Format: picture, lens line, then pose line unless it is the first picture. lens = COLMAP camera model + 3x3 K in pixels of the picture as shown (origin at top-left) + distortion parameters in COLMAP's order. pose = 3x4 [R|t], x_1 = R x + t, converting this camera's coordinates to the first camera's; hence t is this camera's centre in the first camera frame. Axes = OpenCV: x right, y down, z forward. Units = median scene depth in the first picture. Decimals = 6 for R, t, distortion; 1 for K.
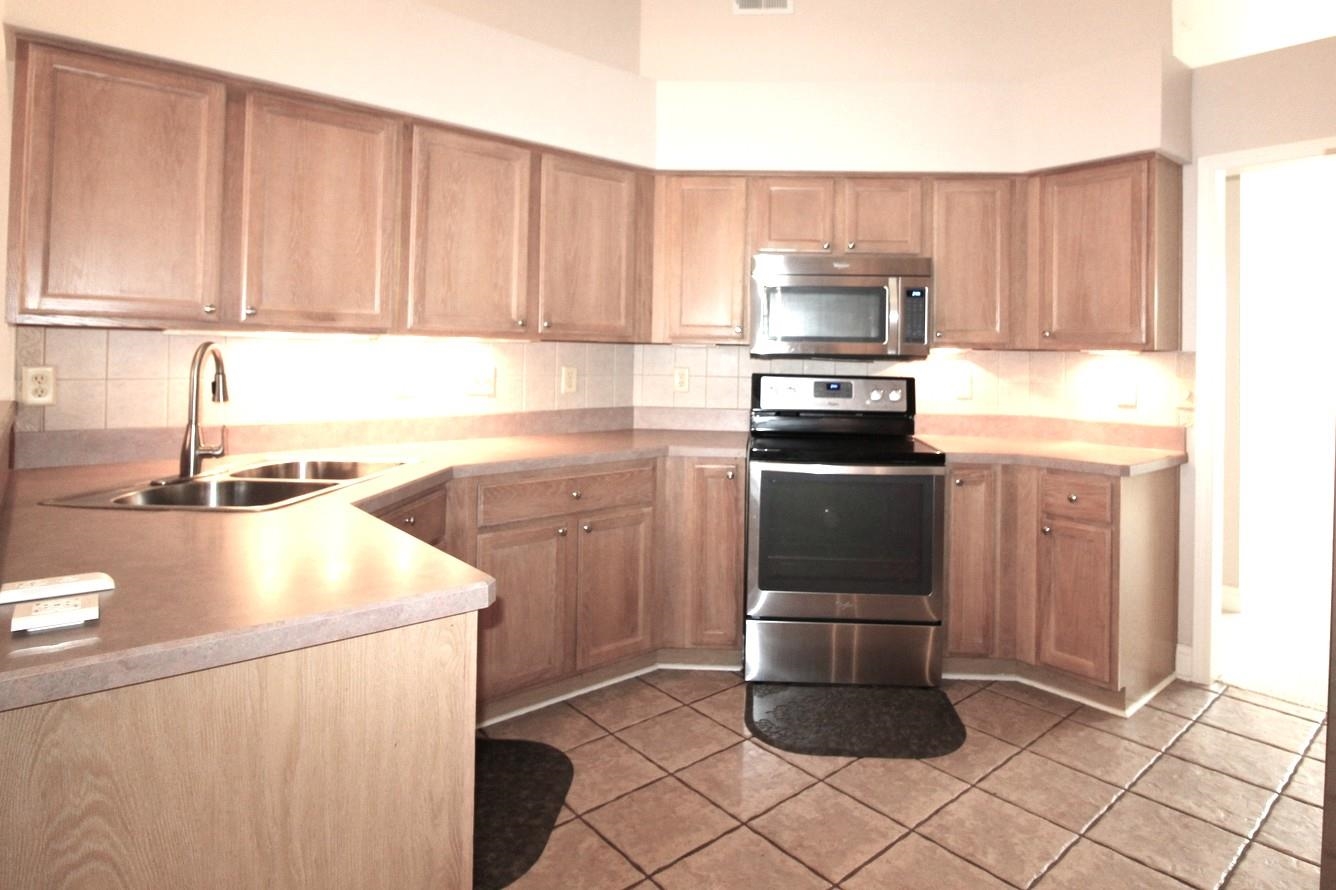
lens RADIAL K [[750.2, 0, 712.8], [0, 750.2, 350.2], [0, 0, 1]] dist [-0.008276, -0.009070]
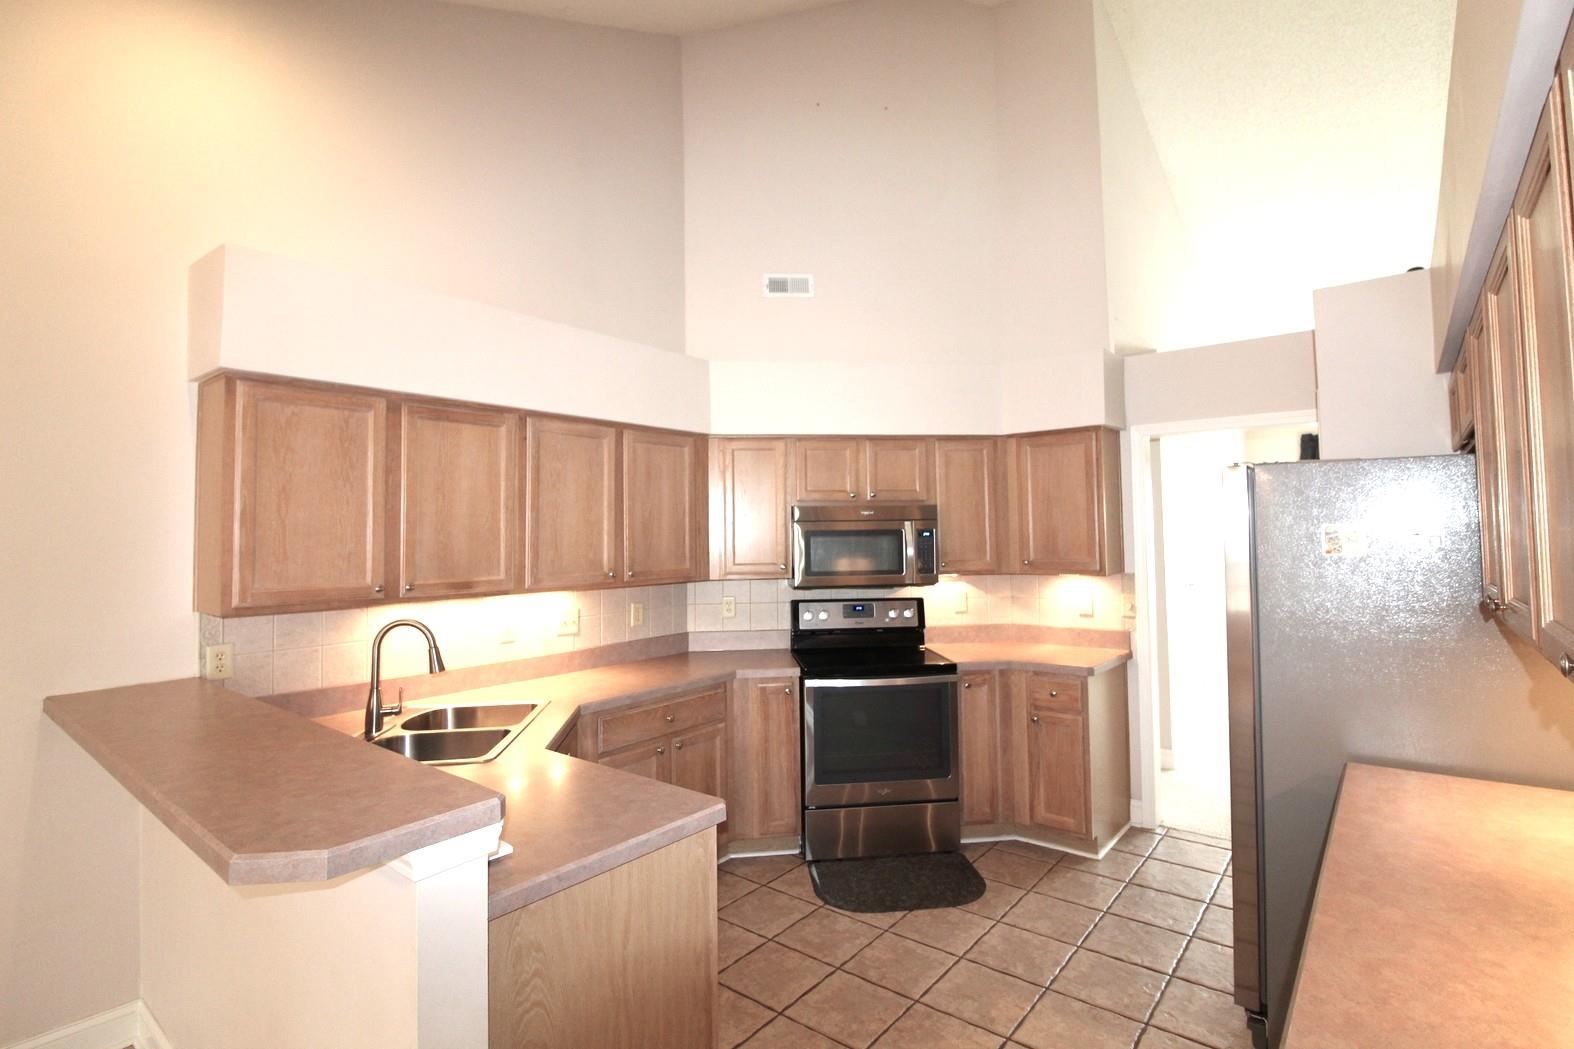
lens RADIAL K [[757.8, 0, 790.3], [0, 757.8, 510.1], [0, 0, 1]] dist [-0.013888, -0.000896]
pose [[0.986777, -0.027293, 0.159770, -0.168486], [0.031554, 0.999209, -0.024192, -0.101885], [-0.158983, 0.028914, 0.986858, -0.229938]]
